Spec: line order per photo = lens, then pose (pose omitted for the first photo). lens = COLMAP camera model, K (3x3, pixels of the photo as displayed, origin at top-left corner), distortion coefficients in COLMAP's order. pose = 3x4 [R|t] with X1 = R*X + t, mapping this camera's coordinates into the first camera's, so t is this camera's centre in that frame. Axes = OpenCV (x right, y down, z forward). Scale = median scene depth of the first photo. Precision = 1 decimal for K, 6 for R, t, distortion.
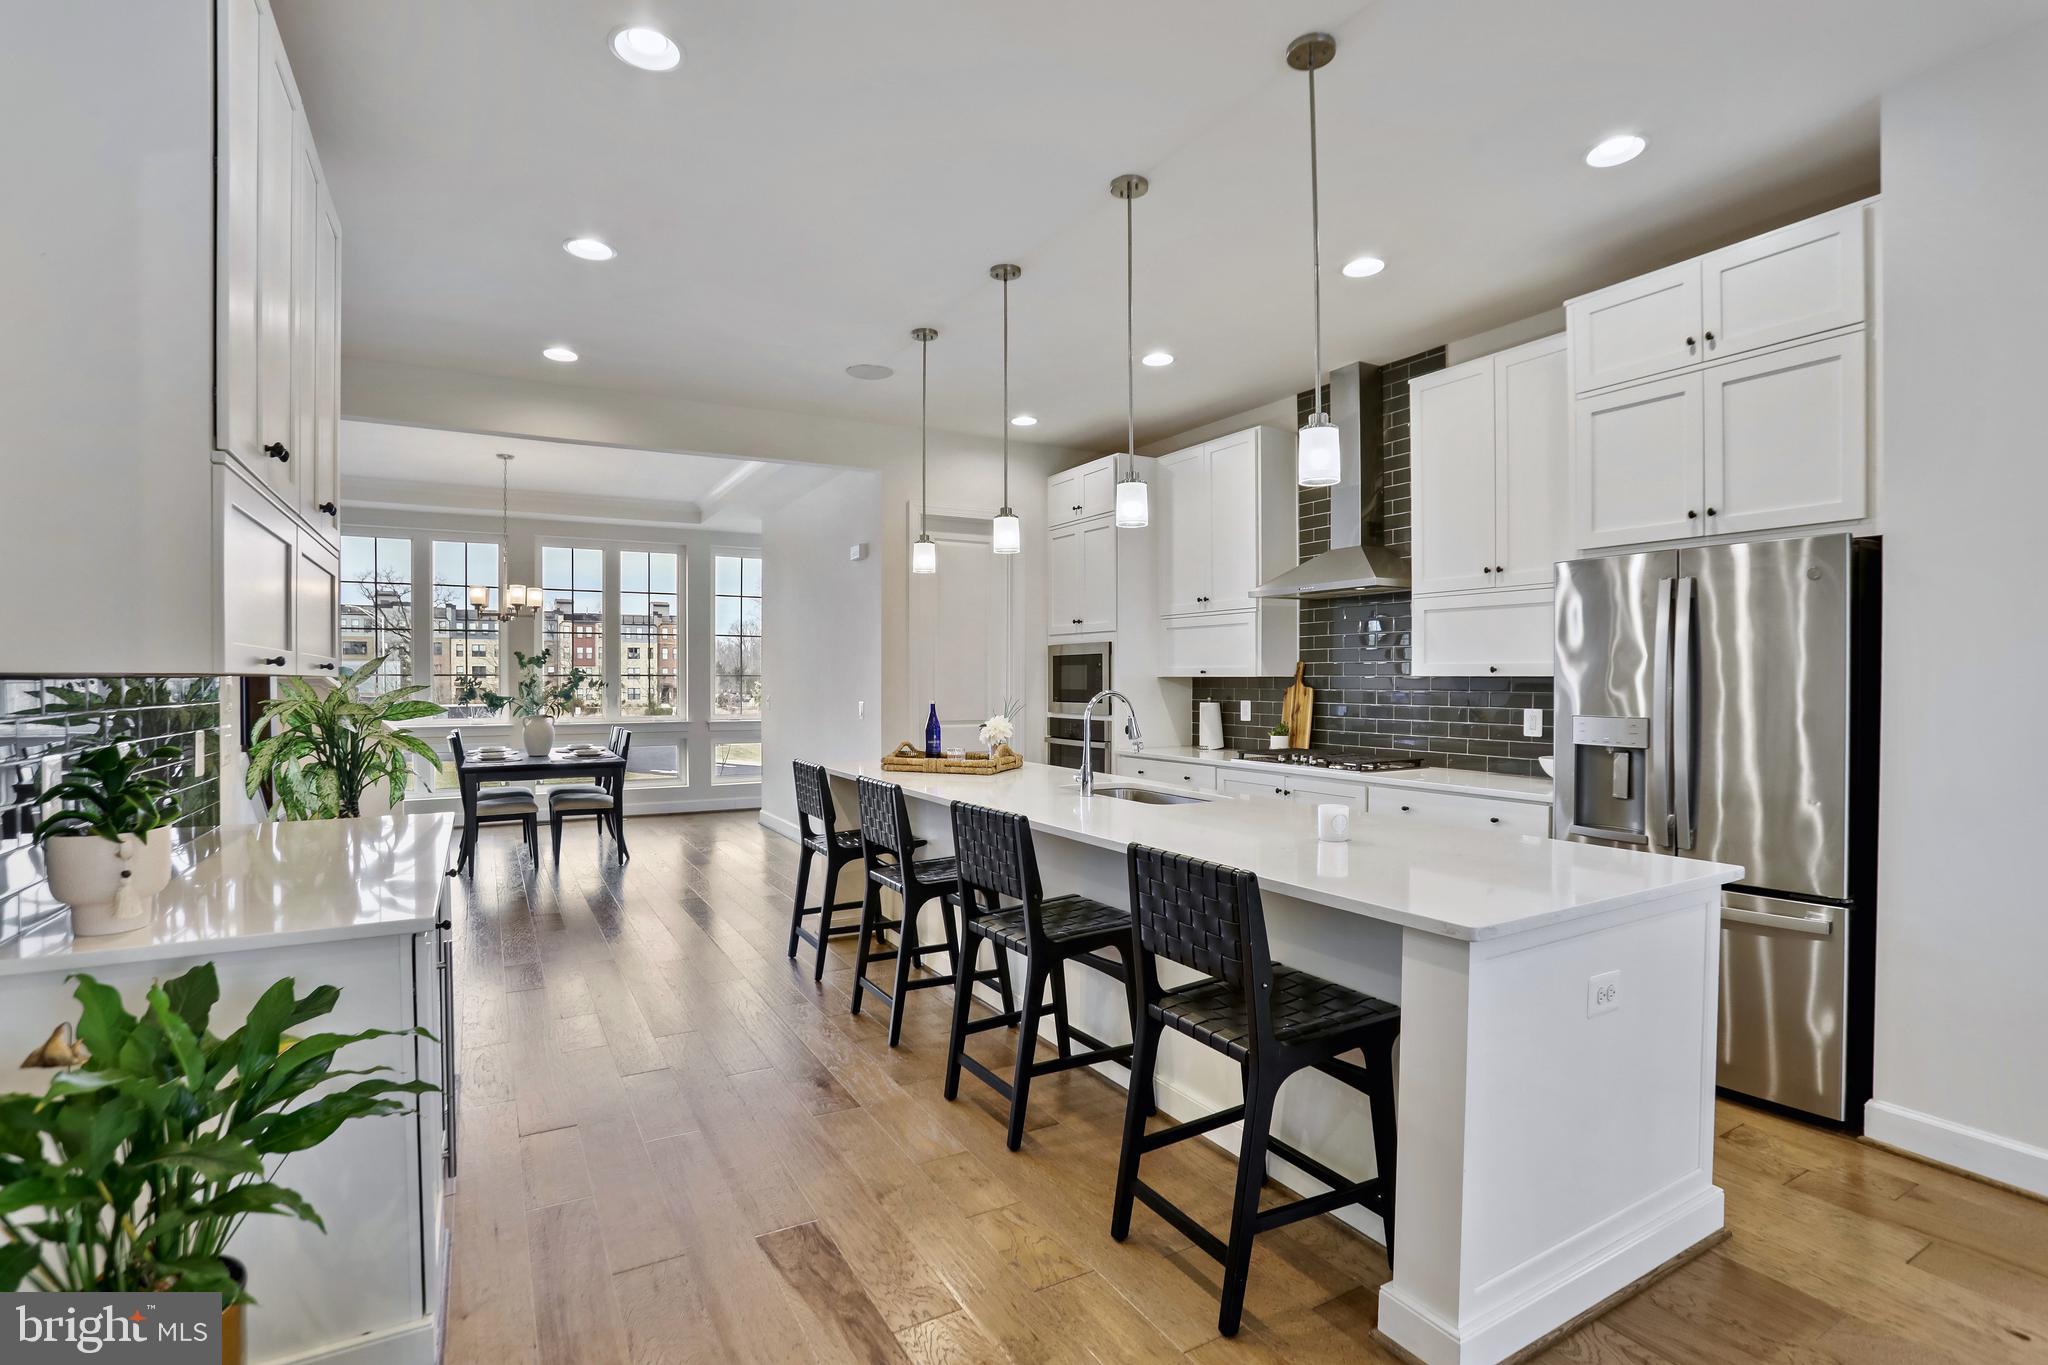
lens RADIAL K [[958.4, 0, 1023.7], [0, 958.4, 691.9], [0, 0, 1]] dist [-0.067027, 0.026975]
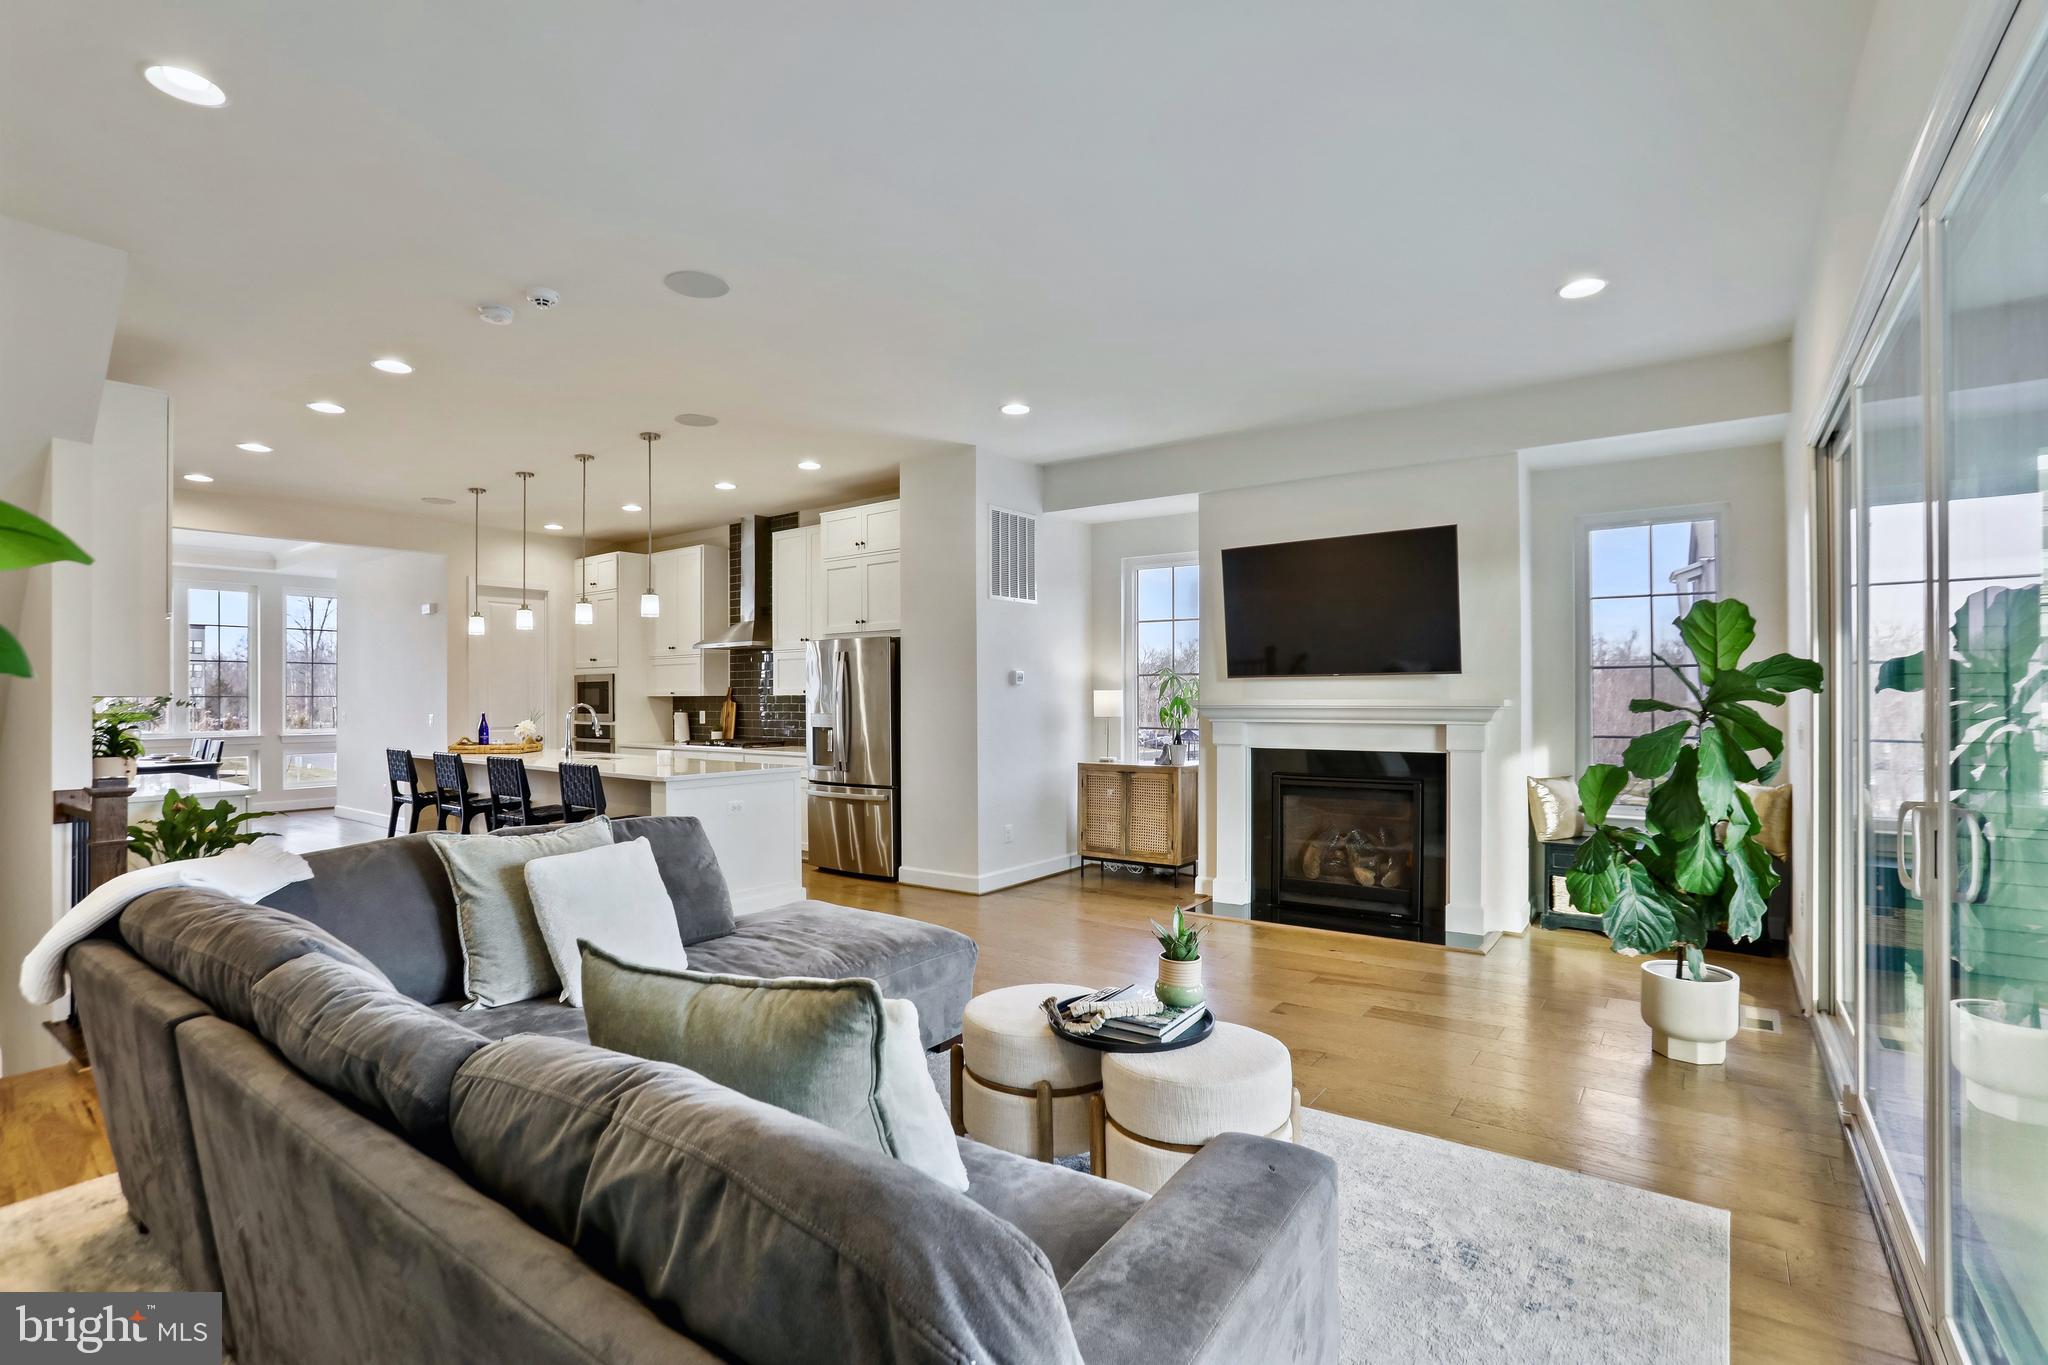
lens RADIAL K [[958.4, 0, 1023.7], [0, 958.4, 691.9], [0, 0, 1]] dist [-0.067027, 0.026975]
pose [[0.918569, -0.003161, 0.395249, 0.105711], [0.011050, 0.999783, -0.017685, 0.012520], [-0.395107, 0.020613, 0.918404, -0.744610]]
